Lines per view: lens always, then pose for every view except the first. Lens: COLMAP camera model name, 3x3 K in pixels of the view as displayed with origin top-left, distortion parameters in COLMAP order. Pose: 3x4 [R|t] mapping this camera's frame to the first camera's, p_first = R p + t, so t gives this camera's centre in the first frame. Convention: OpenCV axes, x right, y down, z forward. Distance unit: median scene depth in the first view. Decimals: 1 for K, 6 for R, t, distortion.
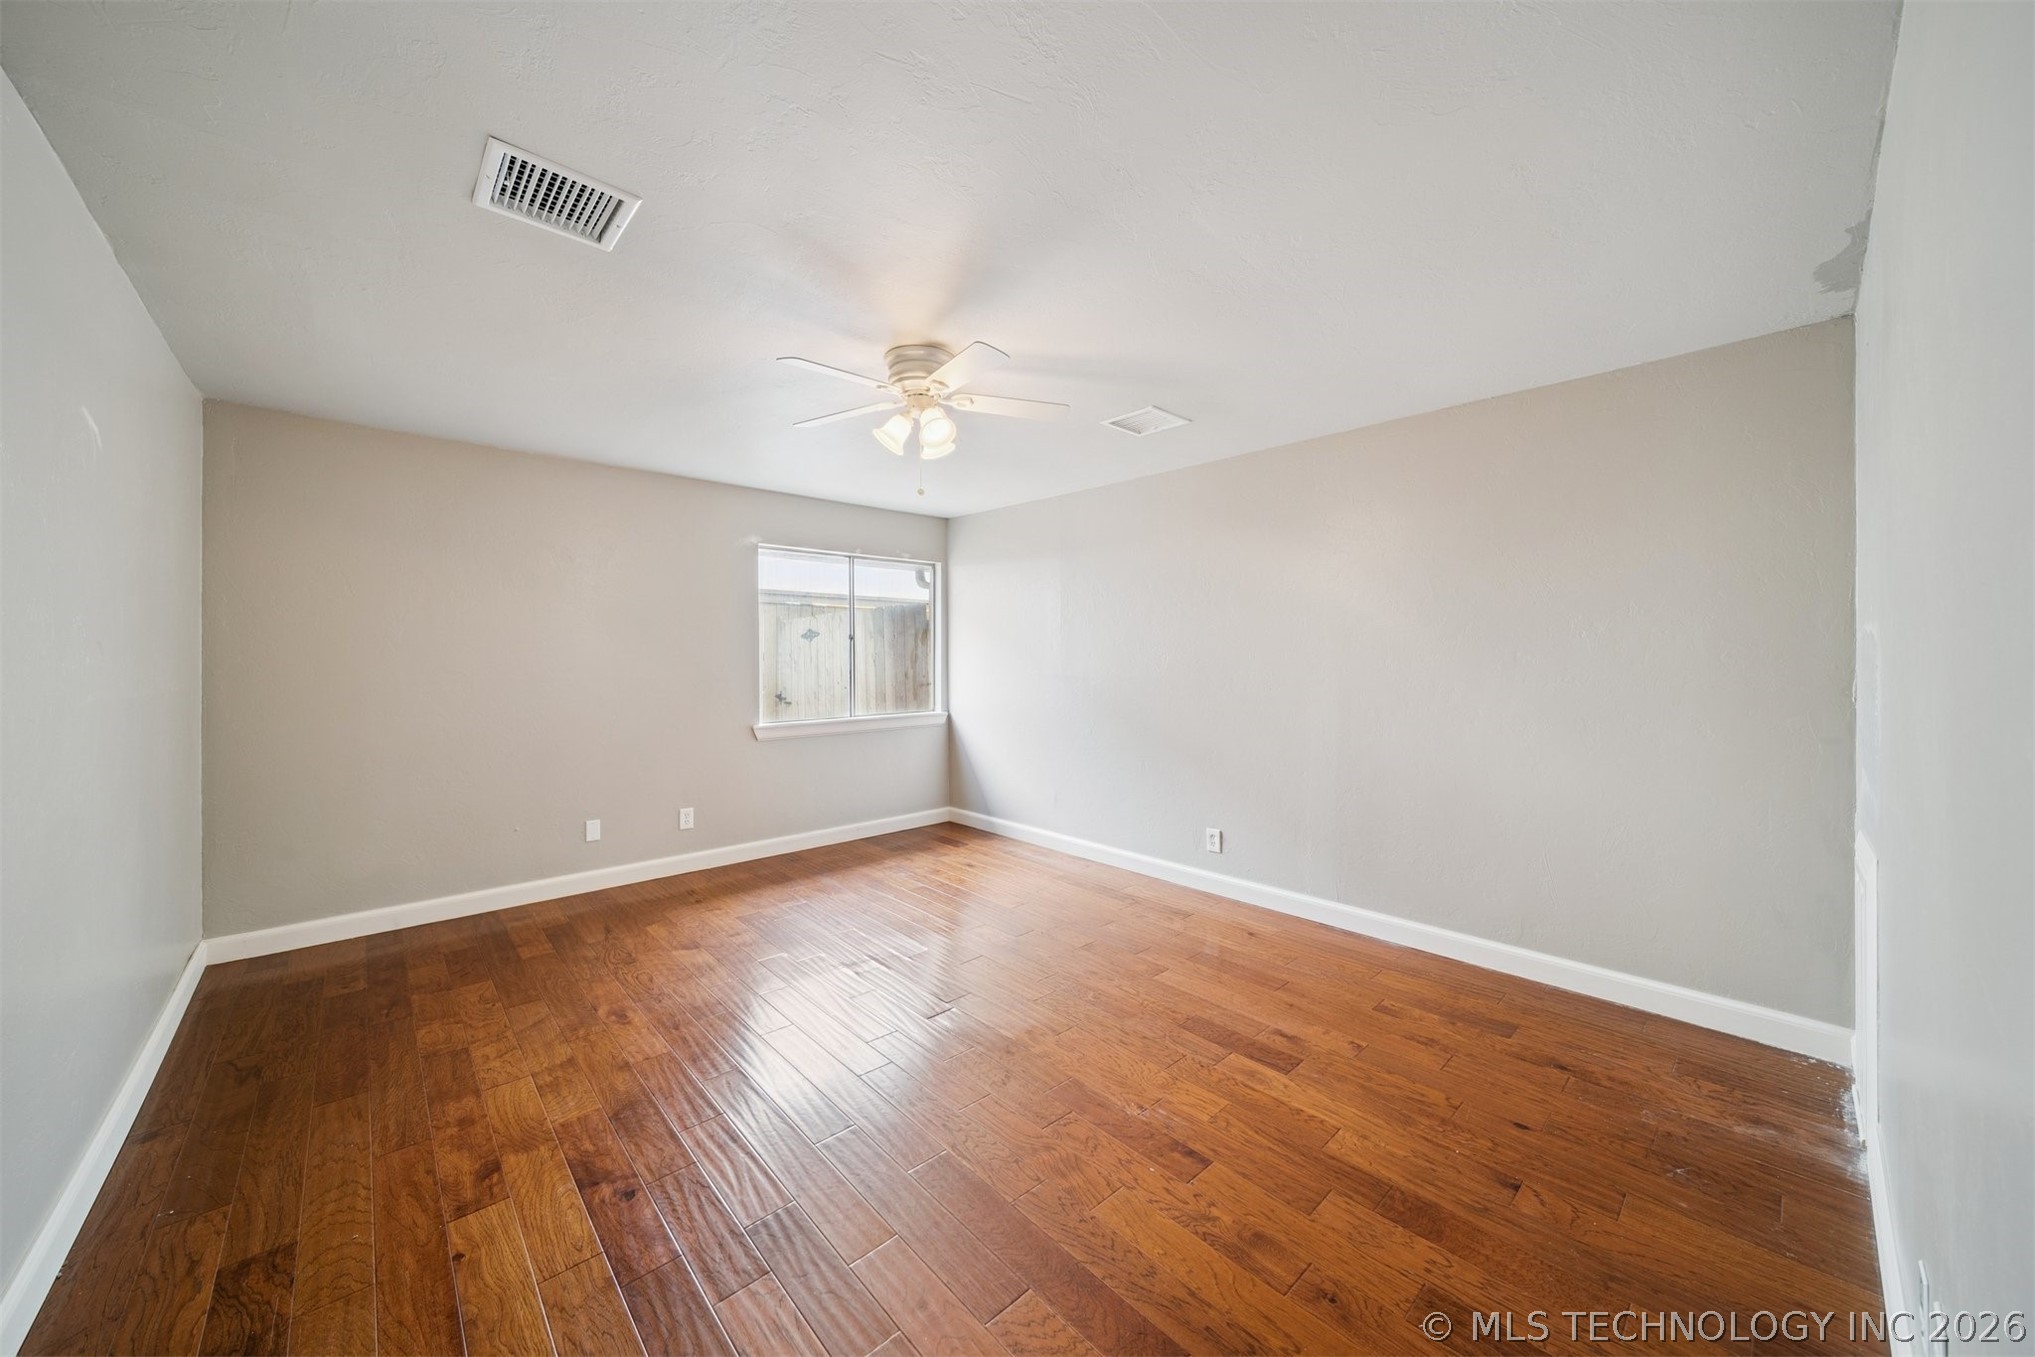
lens RADIAL K [[714.0, 0, 1003.2], [0, 714.0, 664.1], [0, 0, 1]] dist [-0.001122, -0.000387]
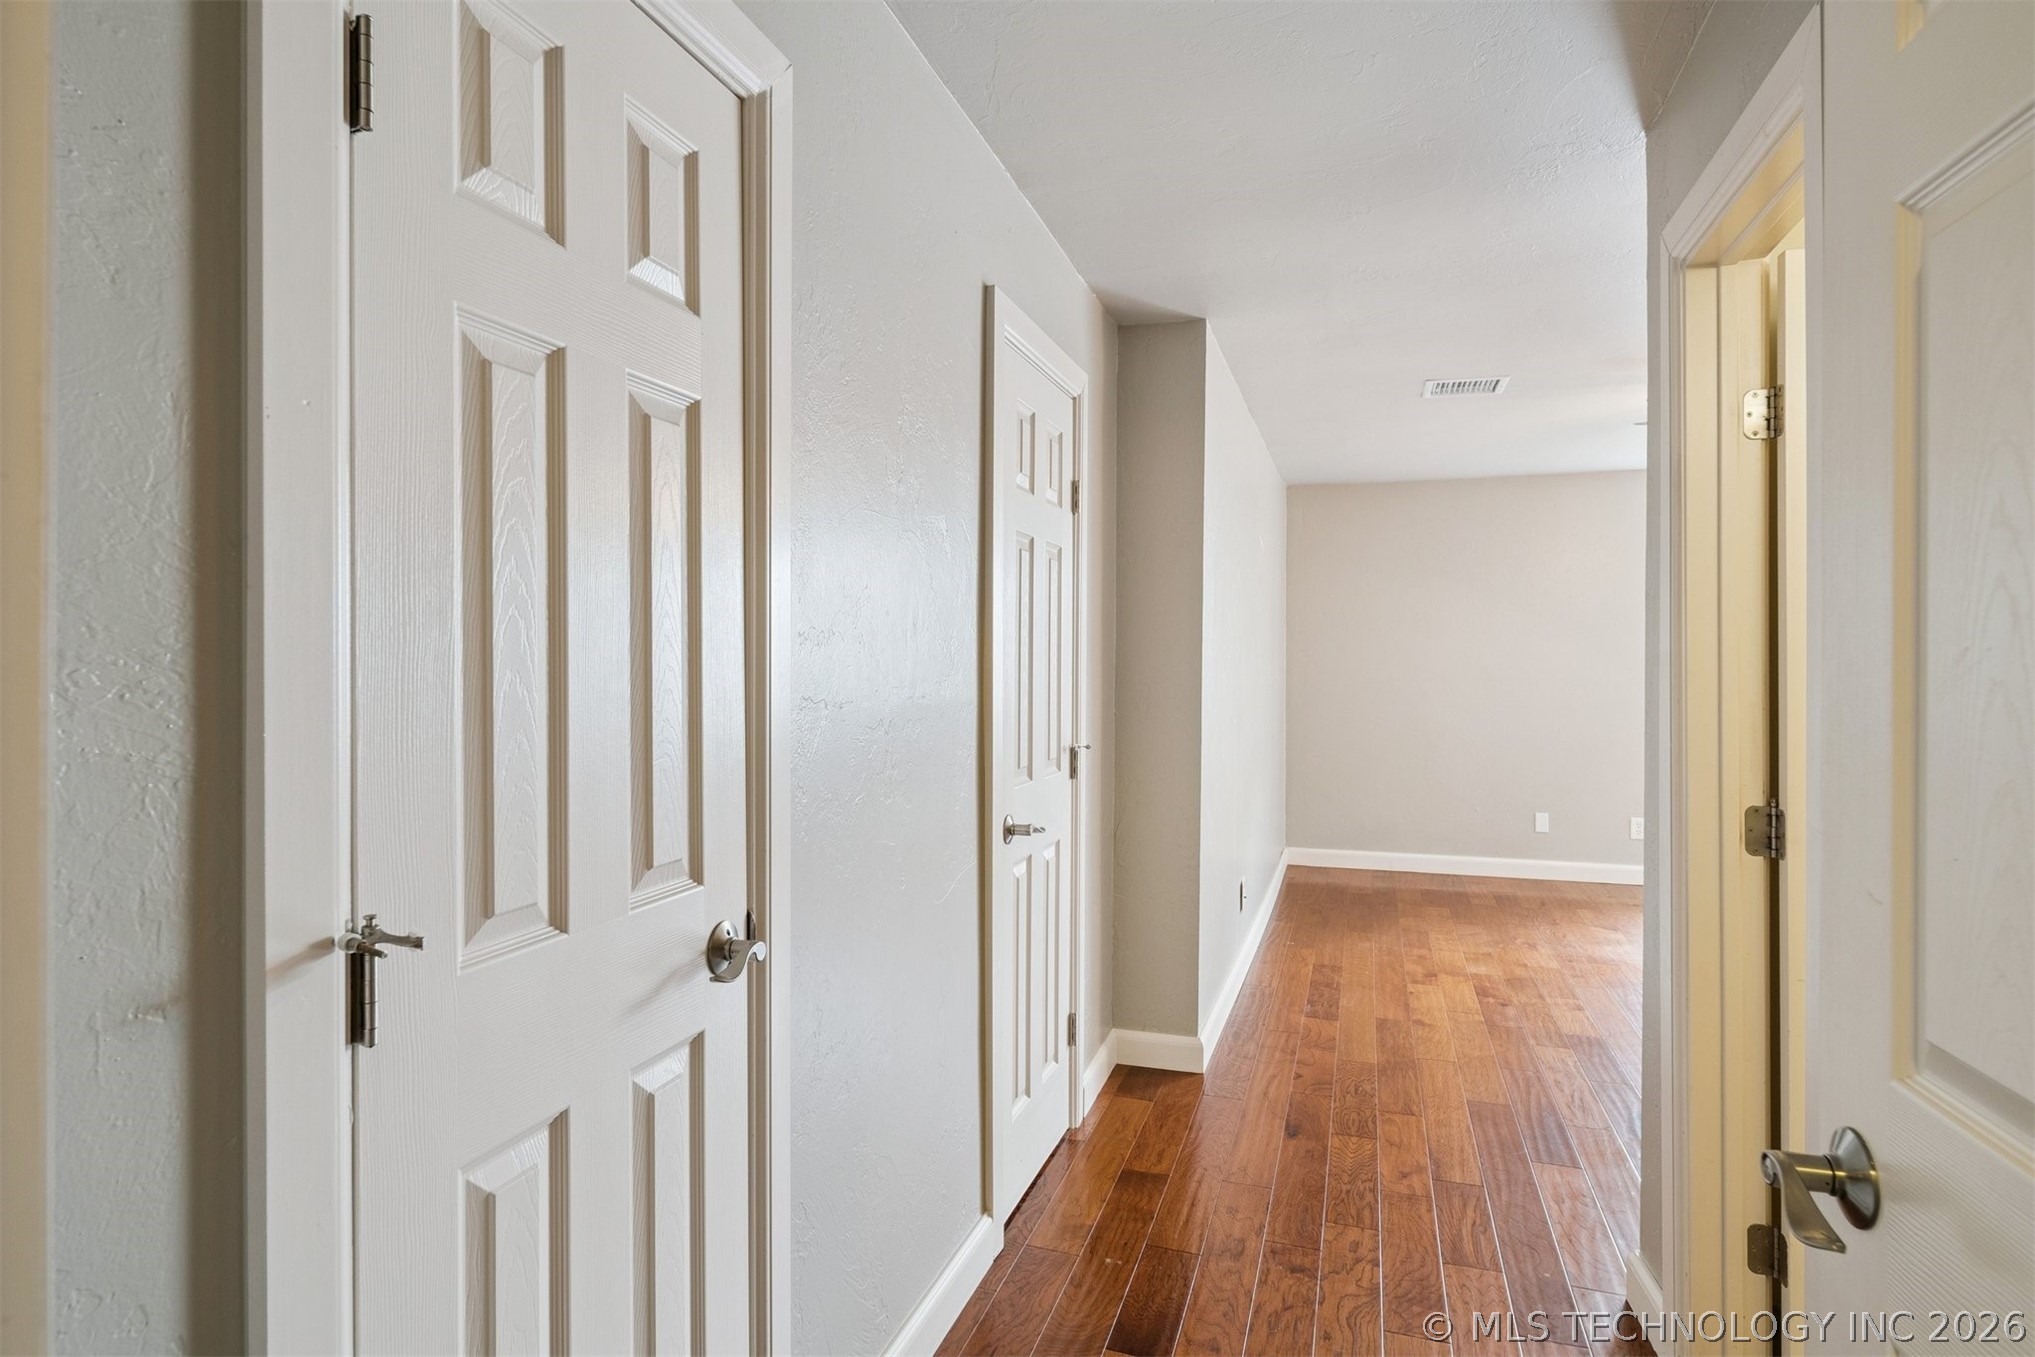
lens RADIAL K [[1082.6, 0, 1018.3], [0, 1082.6, 665.9], [0, 0, 1]] dist [-0.003072, -0.001175]
pose [[0.499221, 0.004089, -0.866465, 0.900564], [-0.005417, 0.999984, 0.001598, 0.006298], [0.866458, 0.003896, 0.499235, -1.000985]]
